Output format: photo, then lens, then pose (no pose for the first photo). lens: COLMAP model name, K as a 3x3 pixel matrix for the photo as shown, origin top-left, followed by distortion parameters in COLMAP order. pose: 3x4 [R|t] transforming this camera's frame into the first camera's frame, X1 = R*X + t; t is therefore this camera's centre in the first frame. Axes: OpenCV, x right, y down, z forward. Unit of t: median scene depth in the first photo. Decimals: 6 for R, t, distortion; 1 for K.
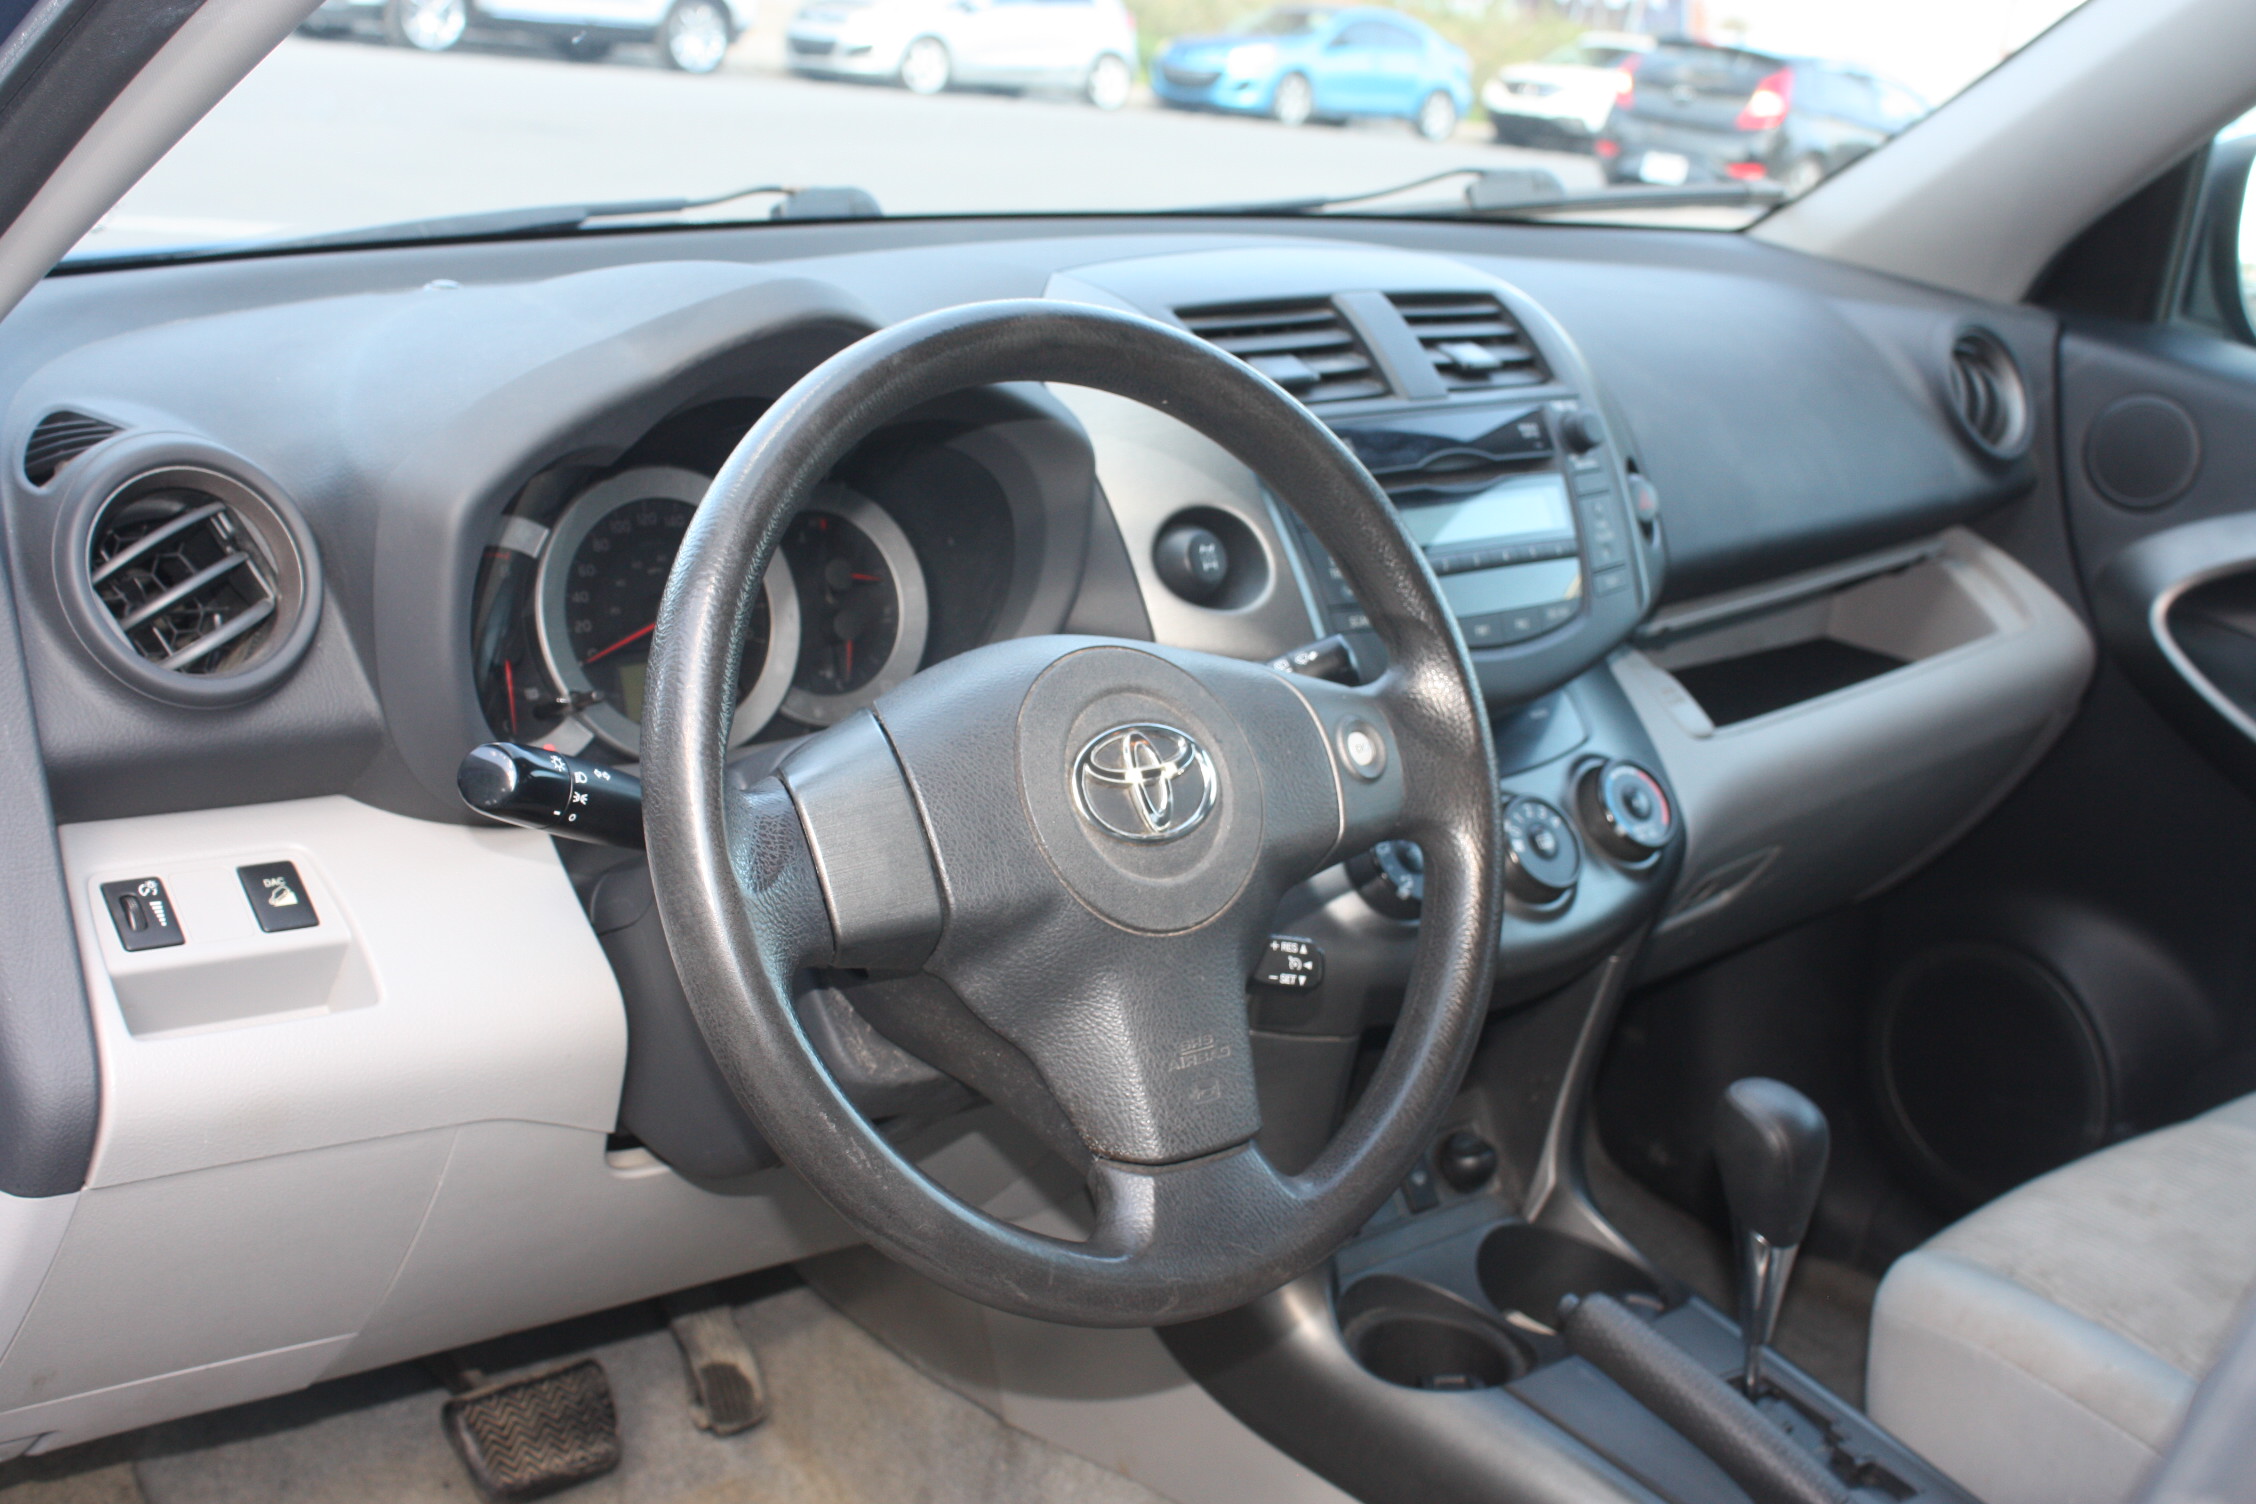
lens RADIAL K [[2971.9, 0, 1128.0], [0, 2971.9, 752.5], [0, 0, 1]] dist [-0.166516, 0.000000]
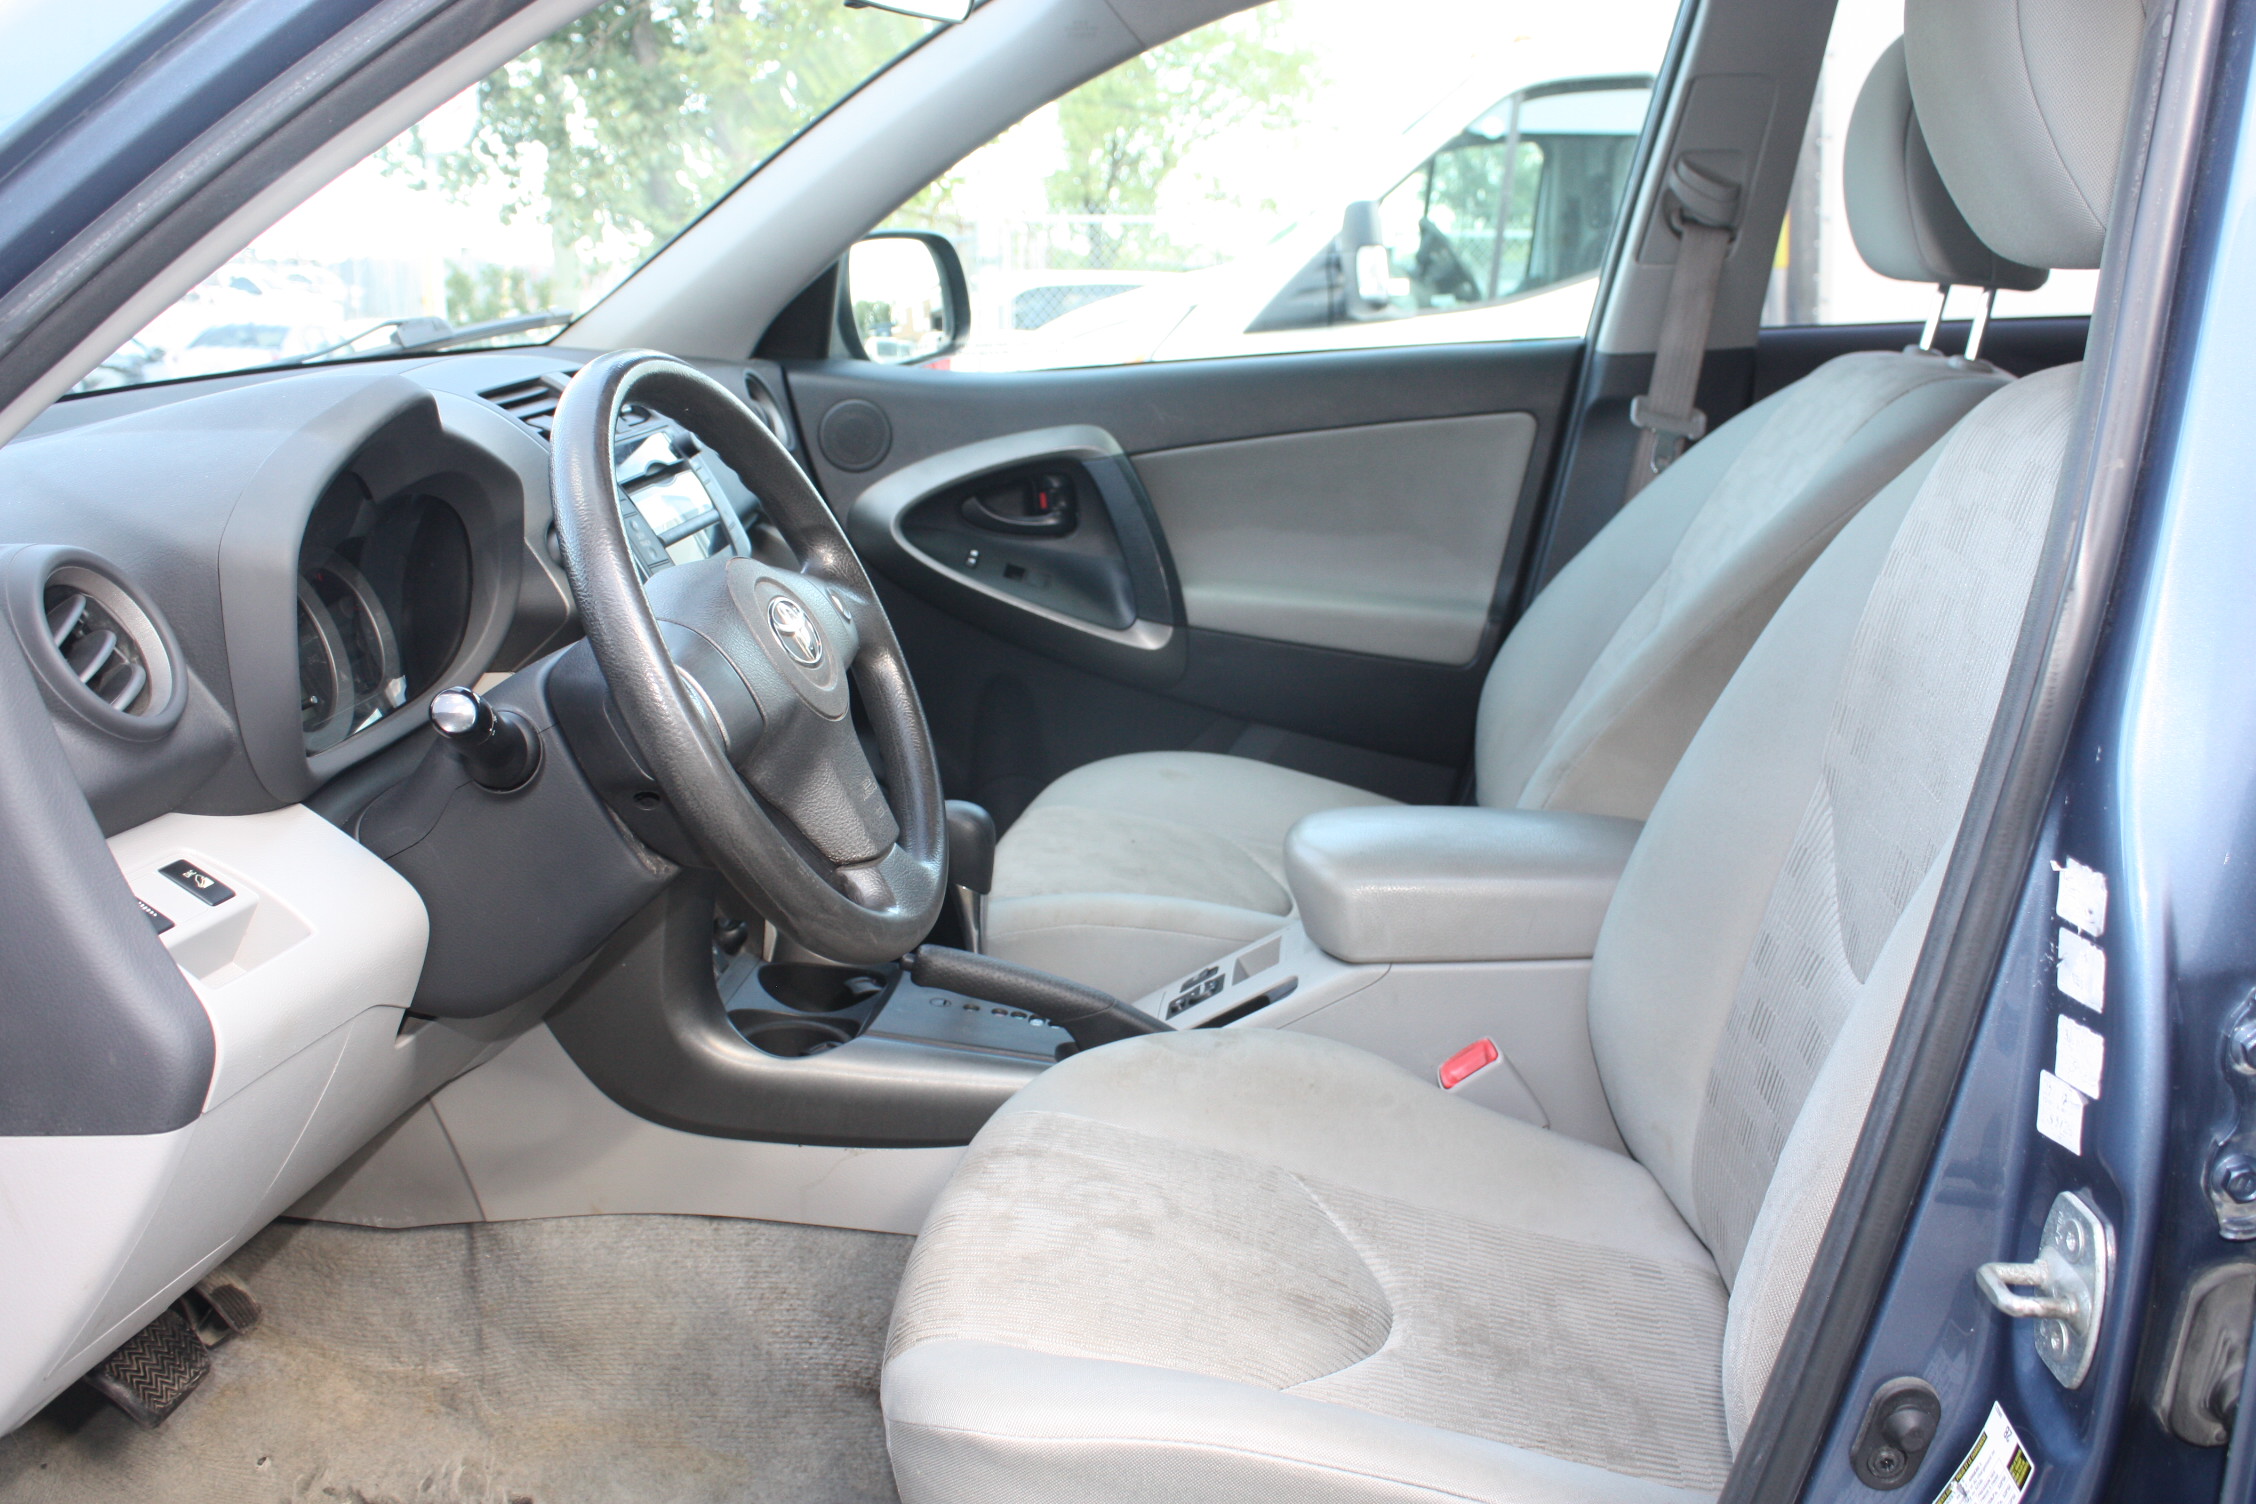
lens RADIAL K [[2214.7, 0, 1125.3], [0, 2214.7, 743.3], [0, 0, 1]] dist [0.001955, 0.000000]
pose [[0.728456, -0.244442, 0.640001, -0.438188], [0.266197, 0.961768, 0.064349, 0.026144], [-0.631262, 0.123490, 0.765675, -0.008405]]
